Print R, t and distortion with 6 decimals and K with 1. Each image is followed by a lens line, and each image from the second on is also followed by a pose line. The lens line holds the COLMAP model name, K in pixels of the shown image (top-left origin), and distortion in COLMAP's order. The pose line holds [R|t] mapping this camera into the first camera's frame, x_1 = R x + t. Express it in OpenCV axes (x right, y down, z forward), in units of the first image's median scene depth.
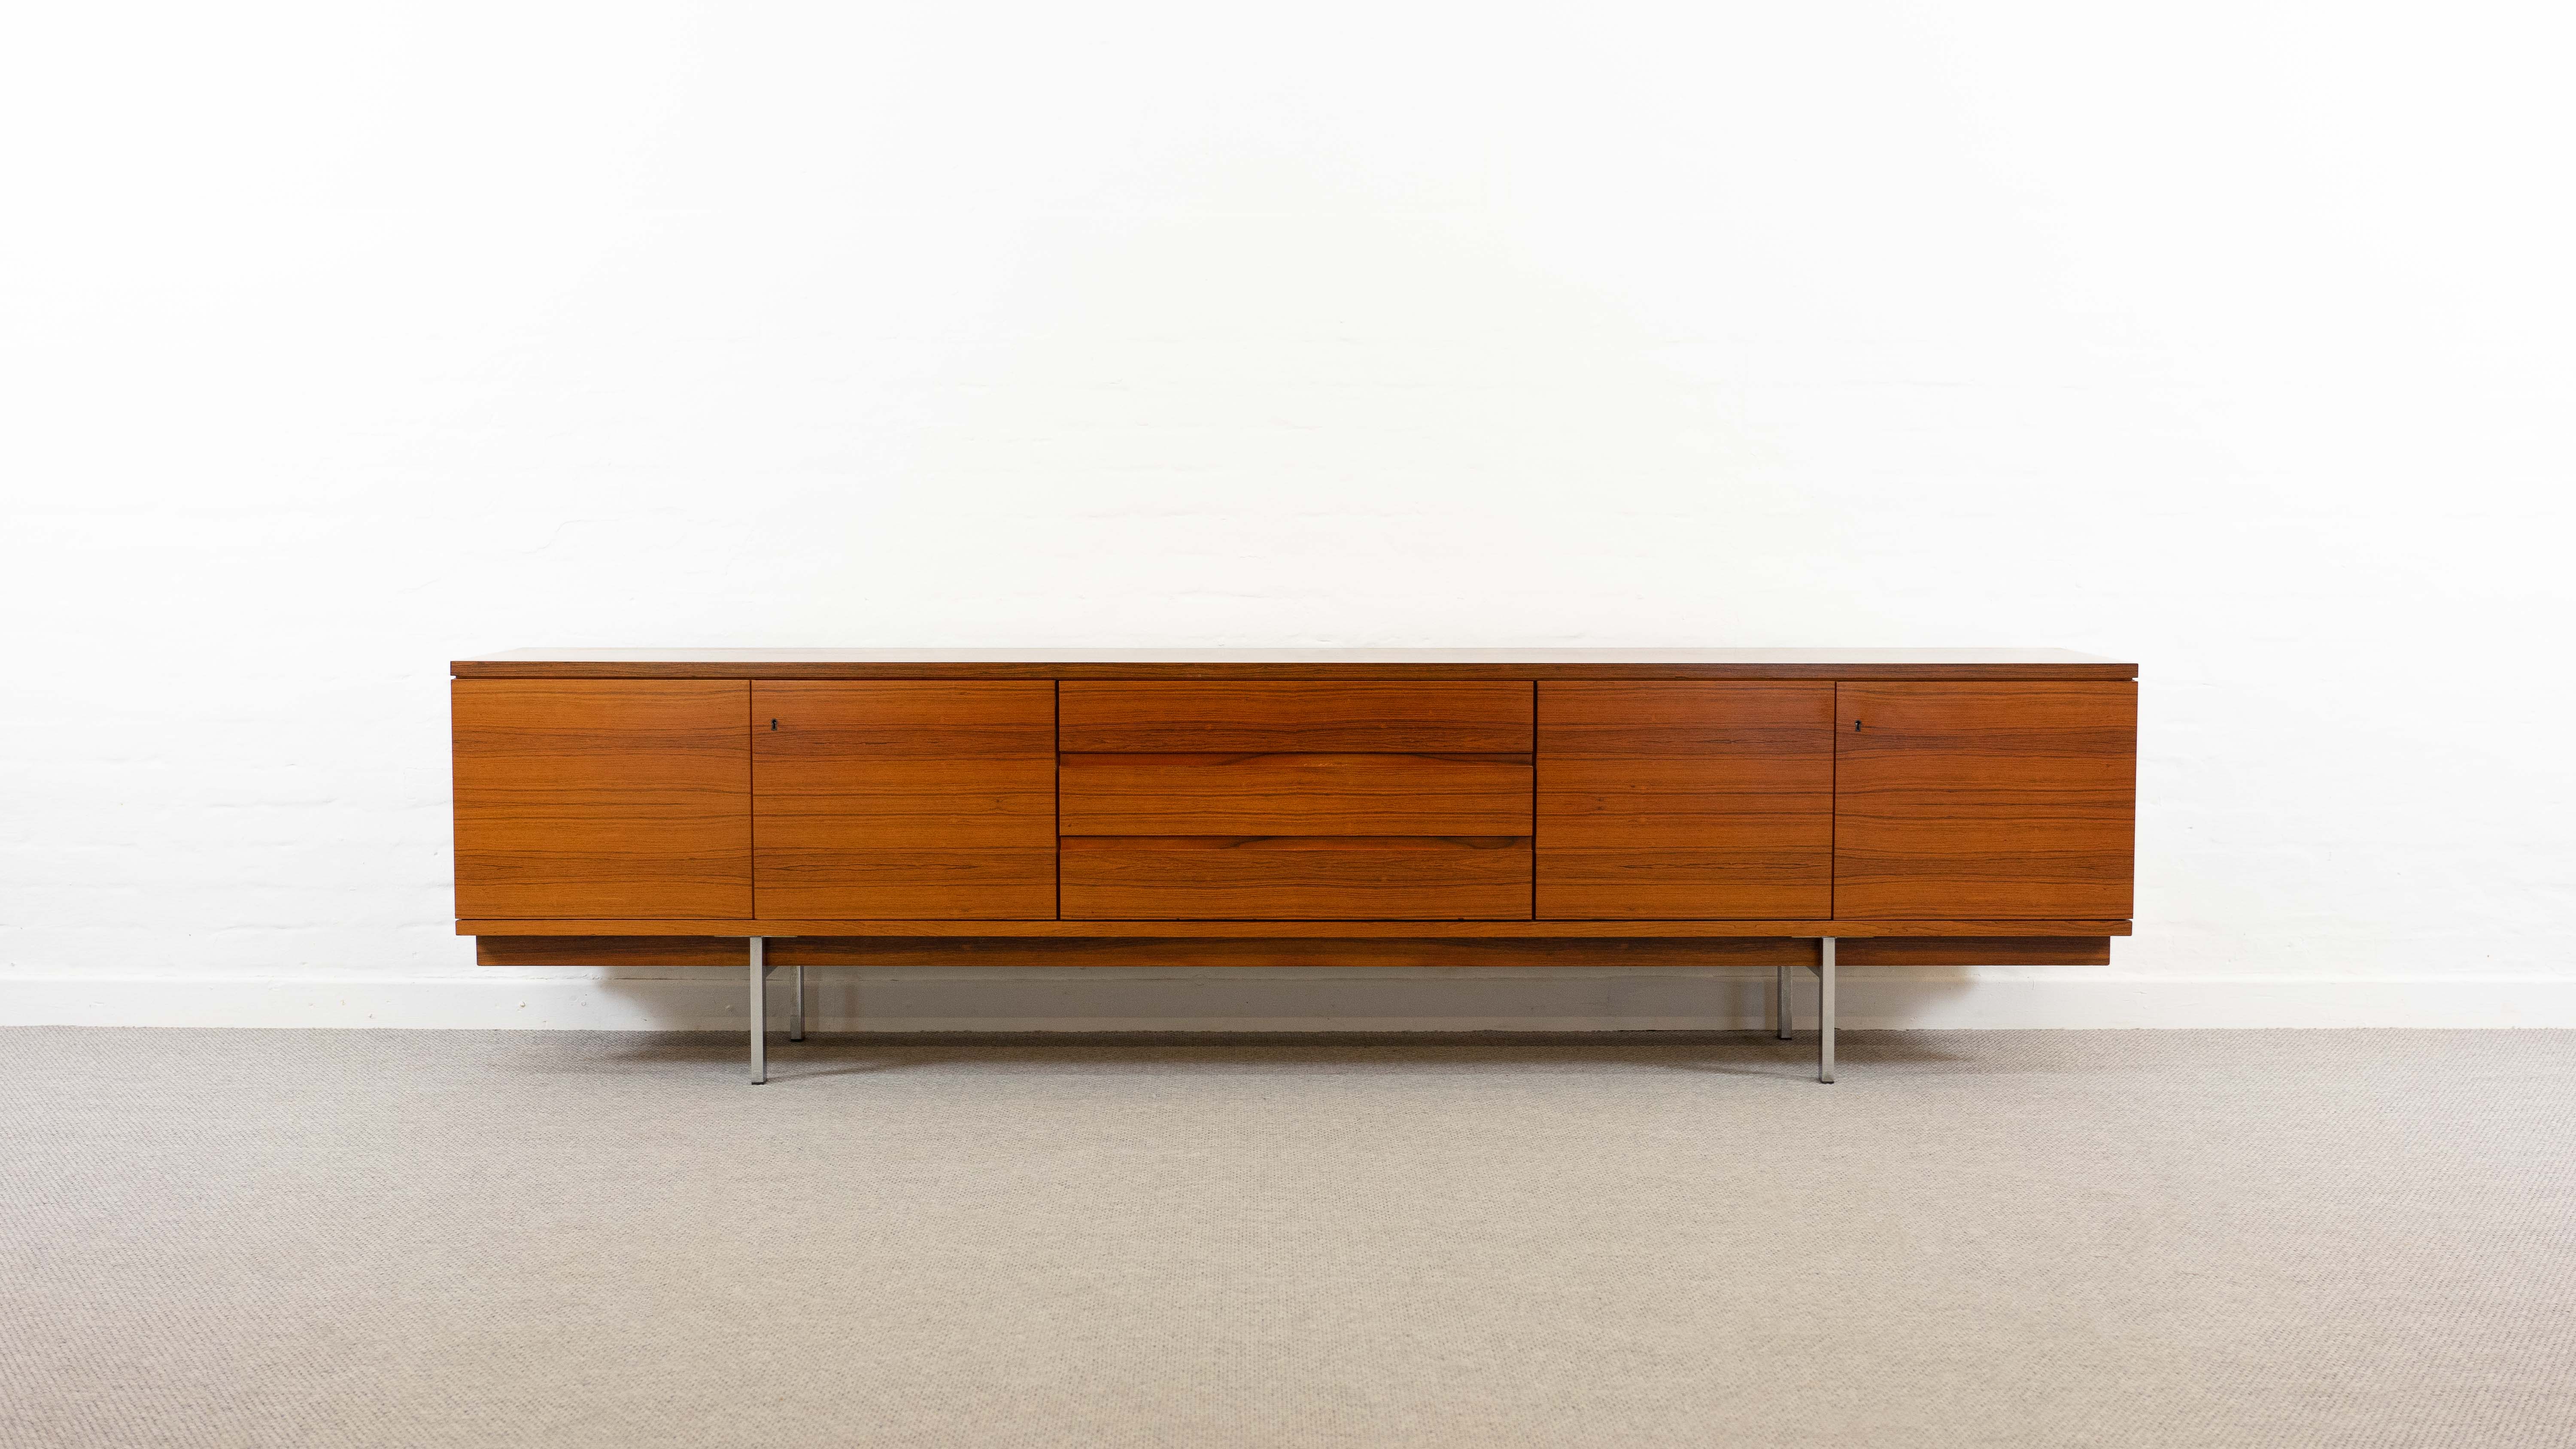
lens RADIAL K [[2926.0, 0, 1275.3], [0, 2926.0, 716.0], [0, 0, 1]] dist [0.004064, 0.000000]
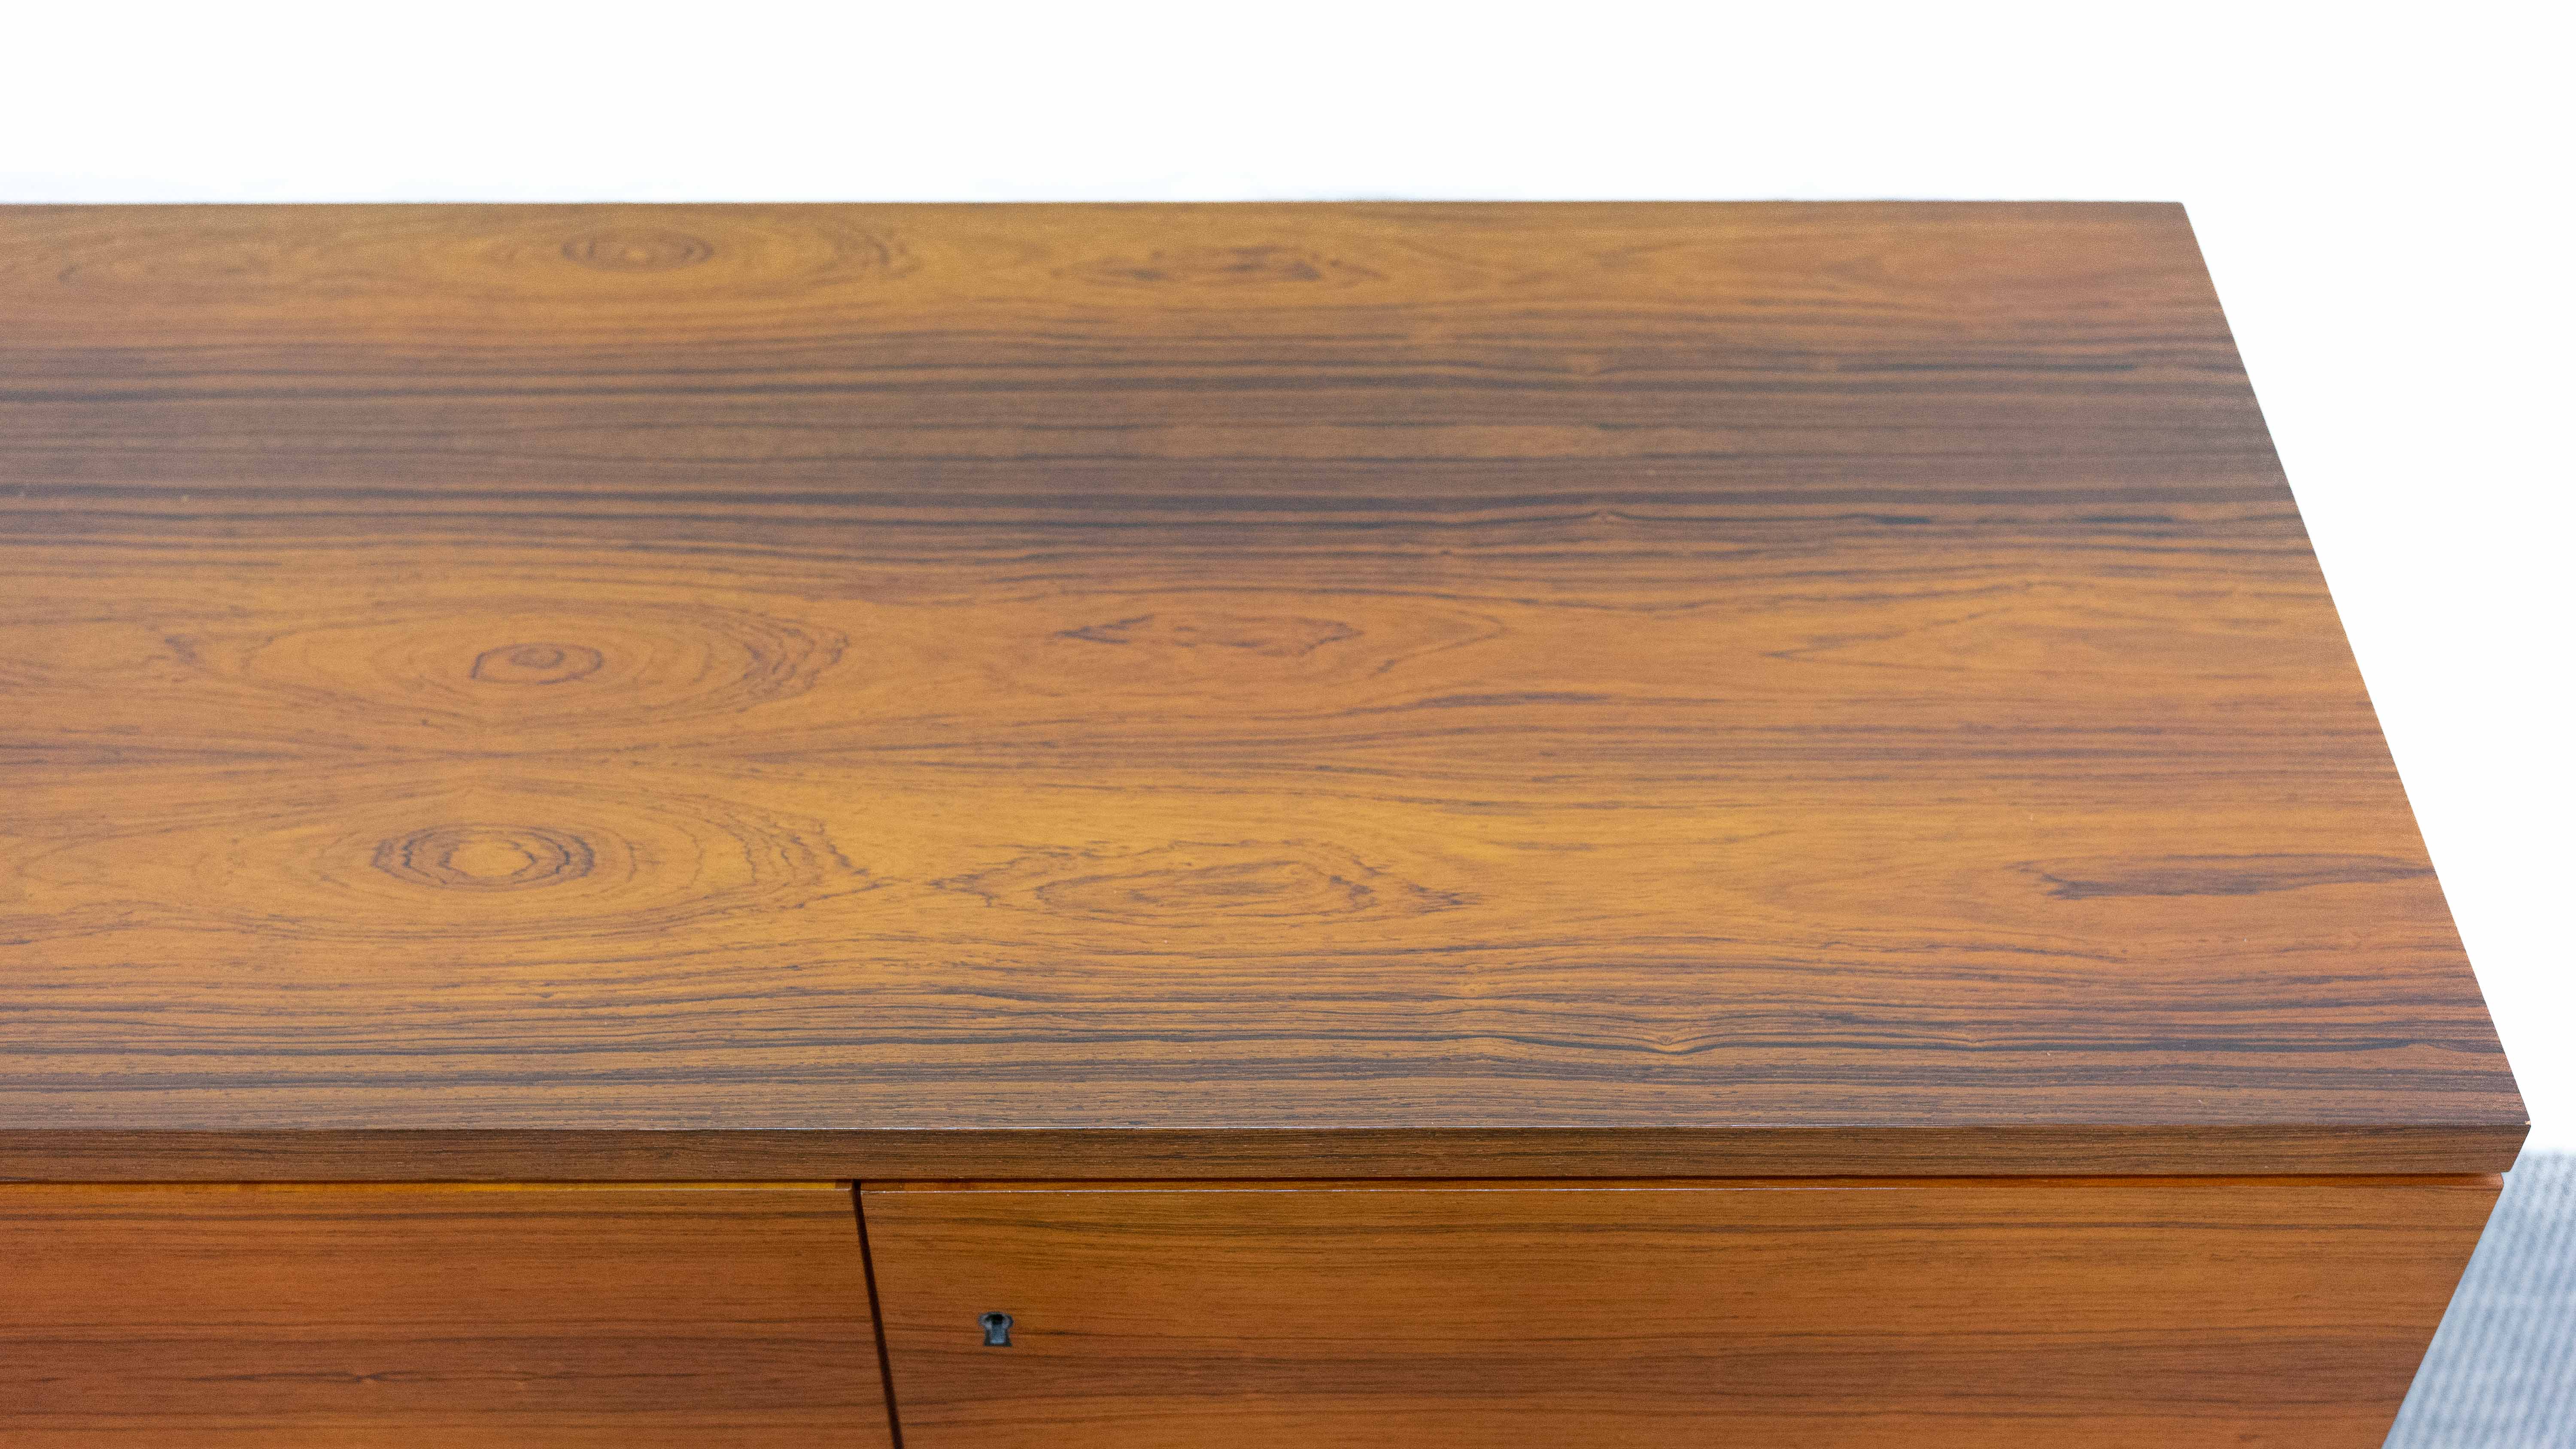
lens RADIAL K [[2977.5, 0, 1294.9], [0, 2977.5, 711.2], [0, 0, 1]] dist [0.004092, 0.000000]
pose [[0.999994, 0.000974, -0.003400, 0.219351], [0.001448, 0.764391, 0.644751, -0.155052], [0.003227, -0.644752, 0.764385, 0.875038]]
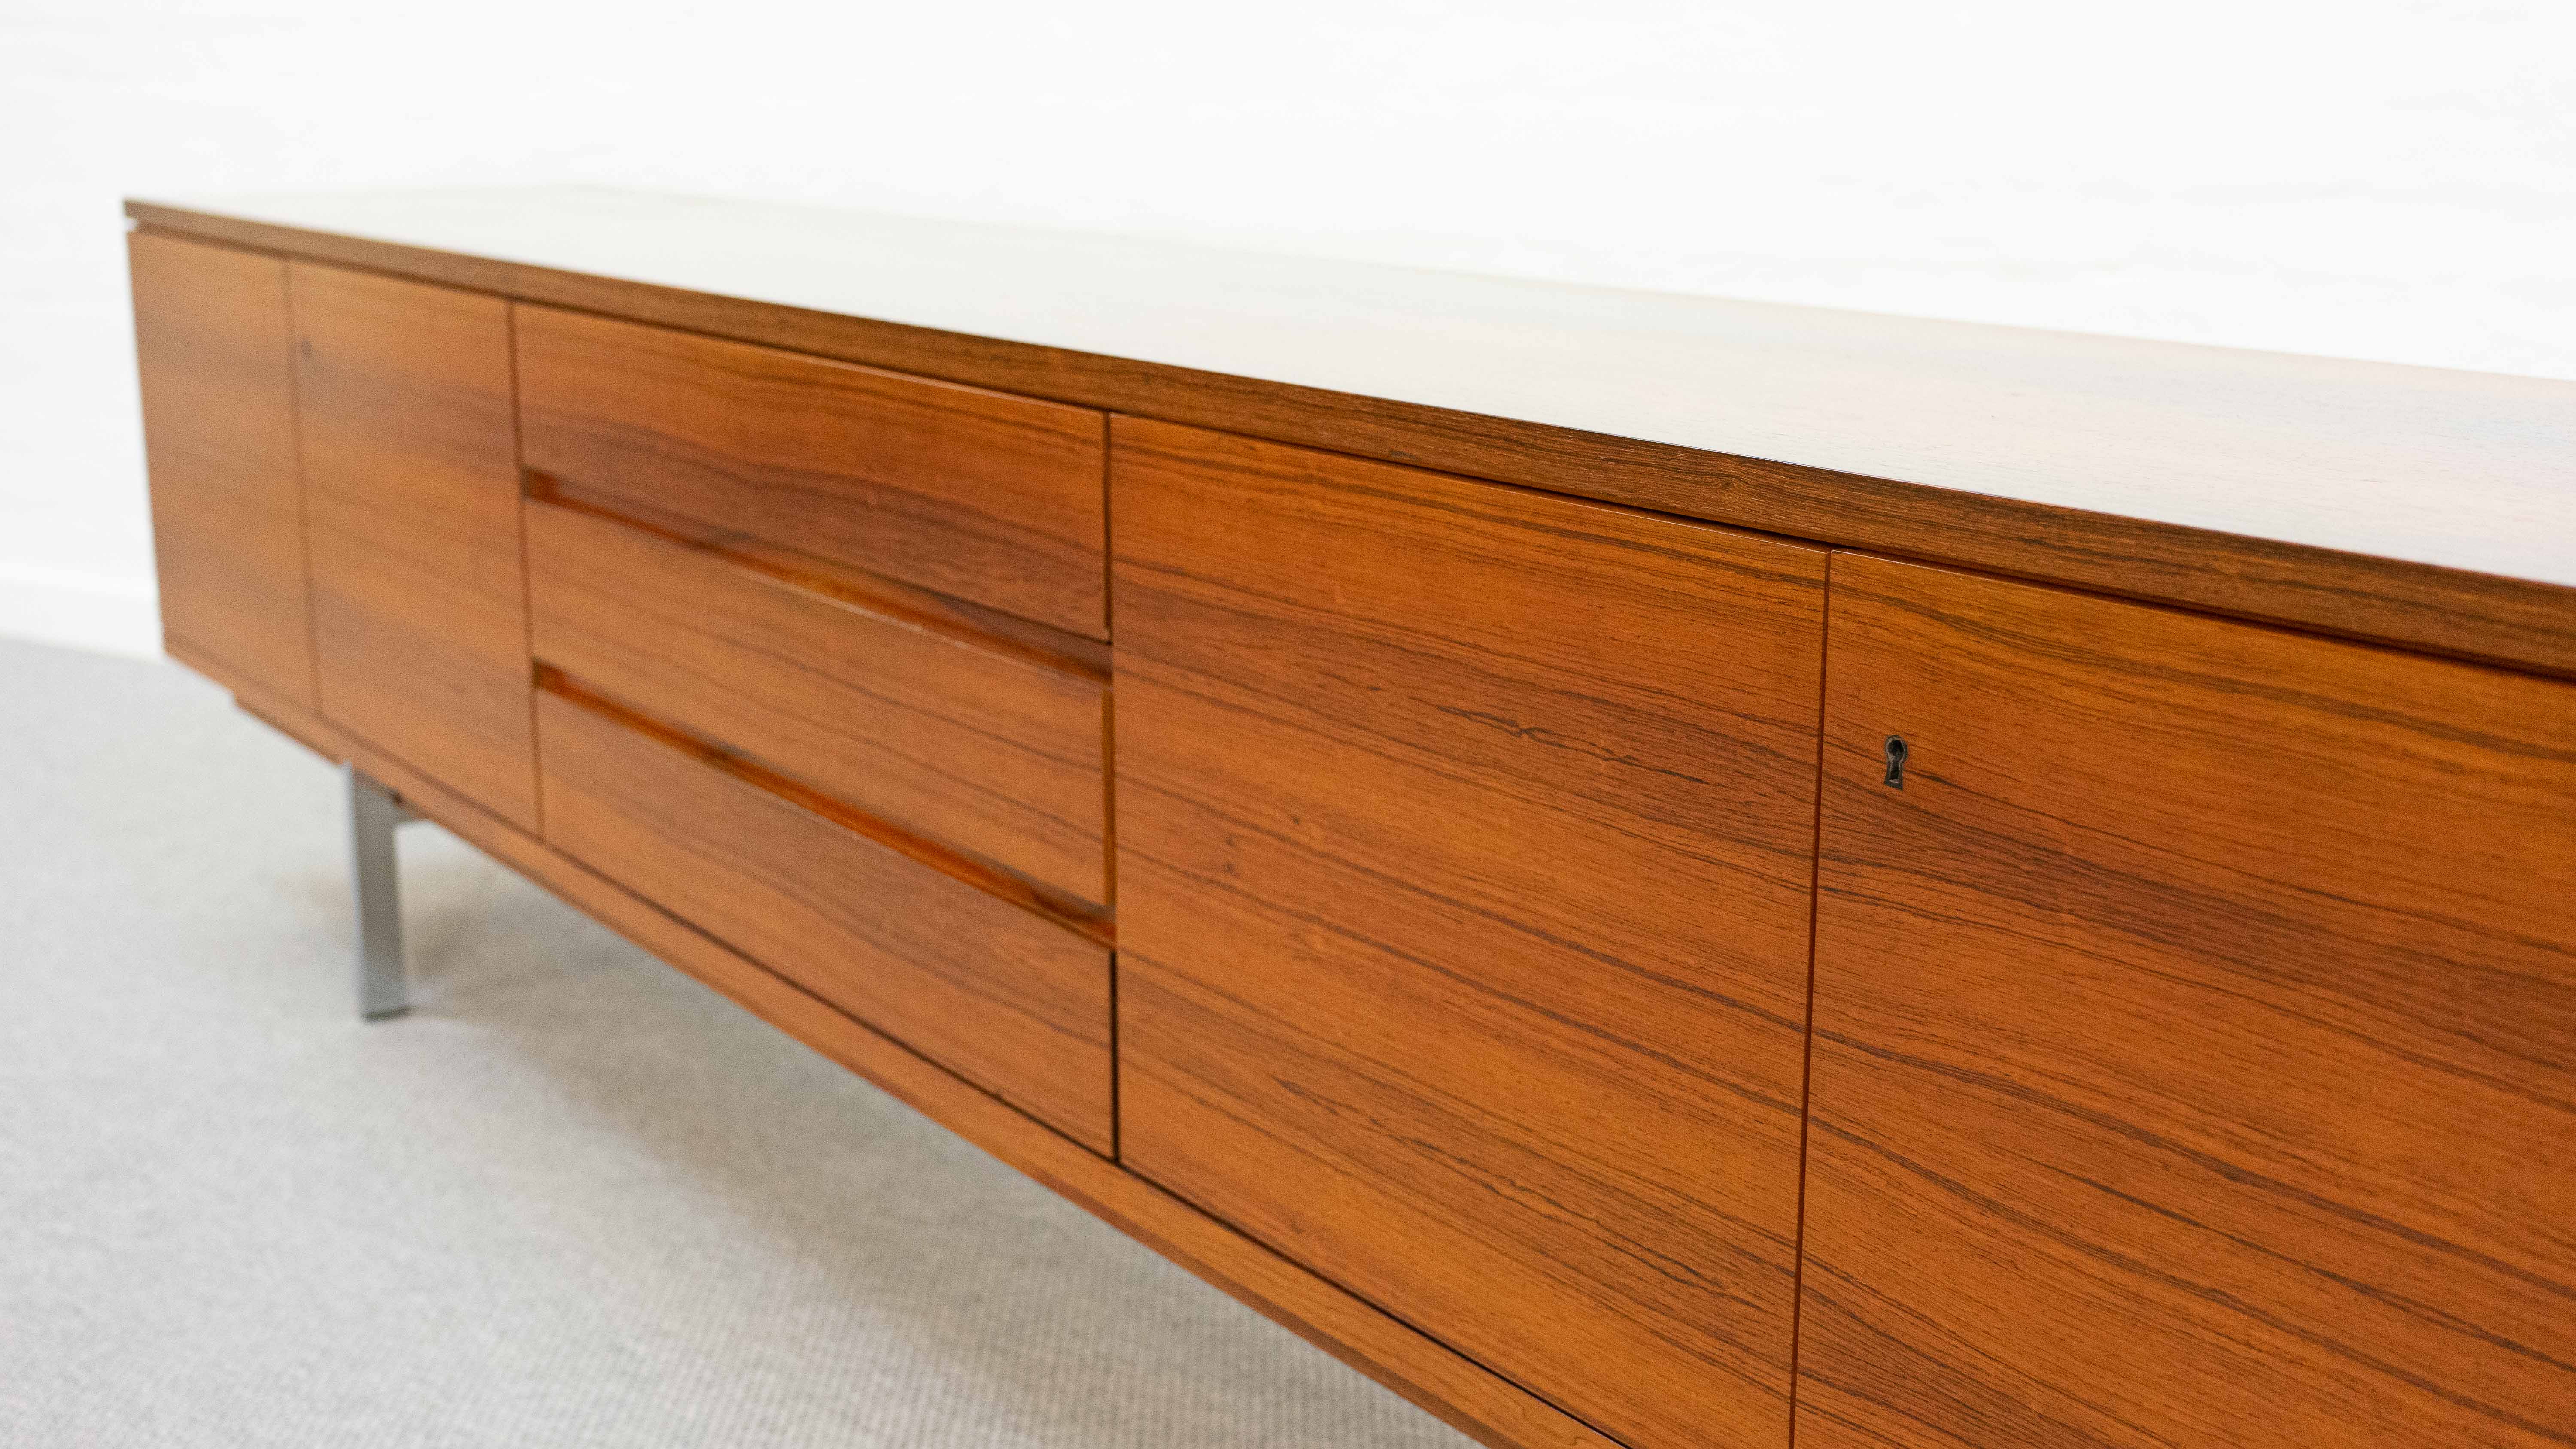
lens RADIAL K [[2977.5, 0, 1282.1], [0, 2977.5, 723.8], [0, 0, 1]] dist [0.004092, 0.000000]
pose [[0.576911, 0.182655, -0.796123, 0.349478], [-0.058726, 0.981429, 0.182614, -0.037632], [0.814694, -0.058599, 0.576923, 0.833390]]
